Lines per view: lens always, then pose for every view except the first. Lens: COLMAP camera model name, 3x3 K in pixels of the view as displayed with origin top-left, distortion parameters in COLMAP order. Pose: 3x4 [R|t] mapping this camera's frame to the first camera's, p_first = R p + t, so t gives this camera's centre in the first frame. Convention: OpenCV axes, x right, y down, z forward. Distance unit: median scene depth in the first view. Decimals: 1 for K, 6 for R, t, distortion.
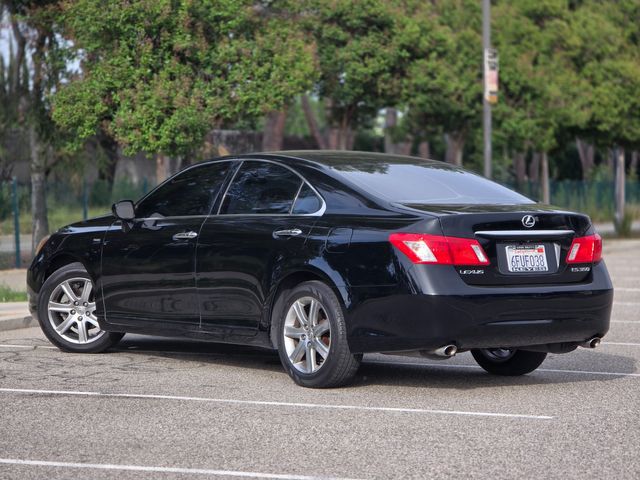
lens RADIAL K [[2138.6, 0, 323.4], [0, 2138.6, 222.1], [0, 0, 1]] dist [0.265149, 0.000000]
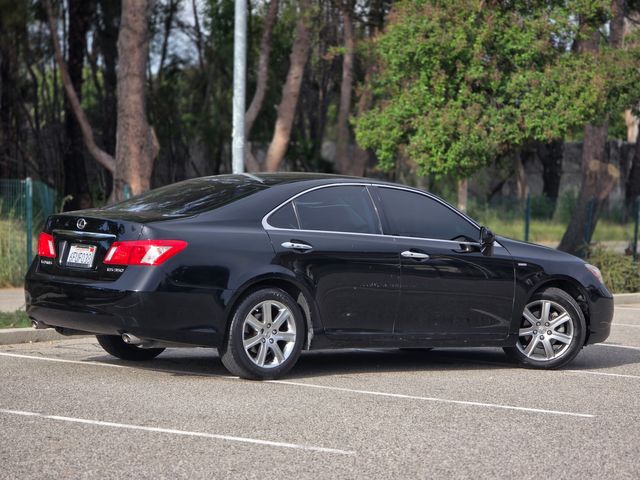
lens RADIAL K [[2138.6, 0, 292.4], [0, 2138.6, 278.1], [0, 0, 1]] dist [0.265149, 0.000000]
pose [[0.967550, 0.037580, -0.249868, 0.122713], [-0.032139, 0.999150, 0.025823, -0.004613], [0.250626, -0.016954, 0.967935, -0.088073]]
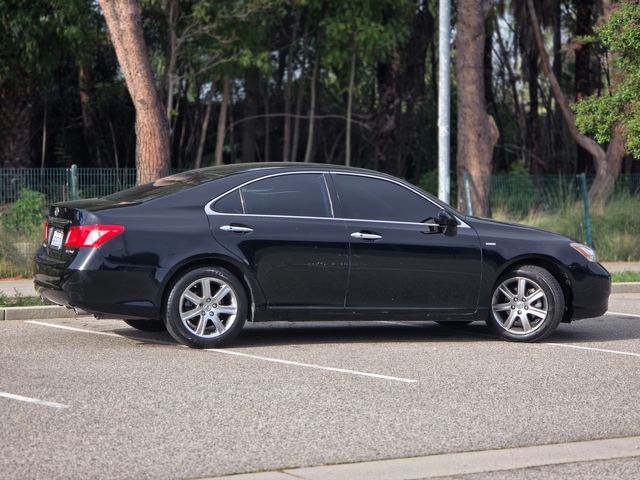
lens RADIAL K [[2138.6, 0, 324.0], [0, 2138.6, 241.3], [0, 0, 1]] dist [0.265149, 0.000000]
pose [[0.842388, 0.028195, -0.538134, 0.384815], [-0.017998, 0.999545, 0.024195, -0.011710], [0.538571, -0.010696, 0.842512, -0.053597]]
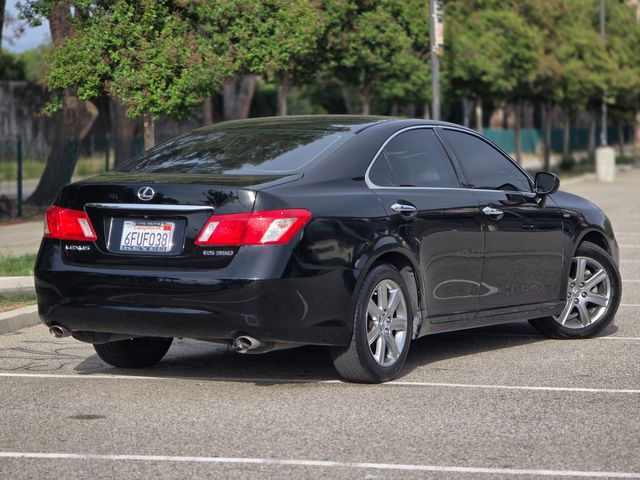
lens RADIAL K [[2138.6, 0, 320.2], [0, 2138.6, 236.6], [0, 0, 1]] dist [0.265149, 0.000000]
pose [[0.991545, -0.019145, 0.128345, -0.130938], [0.015081, 0.999356, 0.032560, -0.007712], [-0.128886, -0.030349, 0.991195, 0.043868]]
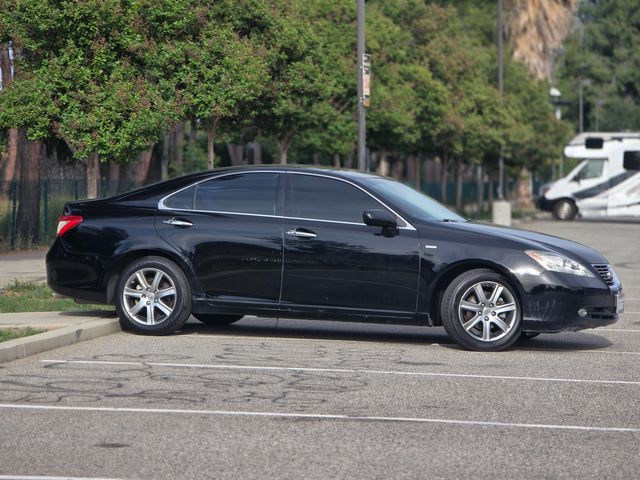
lens RADIAL K [[2138.6, 0, 314.1], [0, 2138.6, 228.3], [0, 0, 1]] dist [0.265149, 0.000000]
pose [[0.982547, 0.003634, 0.185981, -0.166225], [-0.004682, 0.999976, 0.005197, -0.005386], [-0.185957, -0.005977, 0.982540, 0.032047]]
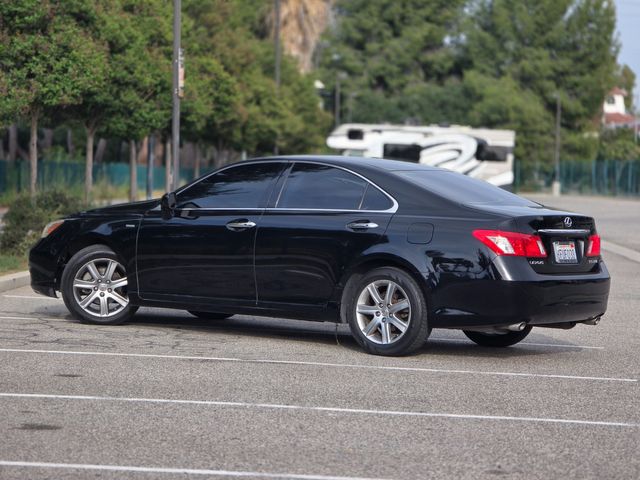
lens RADIAL K [[2138.6, 0, 319.4], [0, 2138.6, 237.2], [0, 0, 1]] dist [0.265149, 0.000000]
pose [[0.951765, 0.021555, 0.306069, -0.236868], [-0.027239, 0.999527, 0.014309, -0.003050], [-0.305616, -0.021956, 0.951902, -0.074038]]
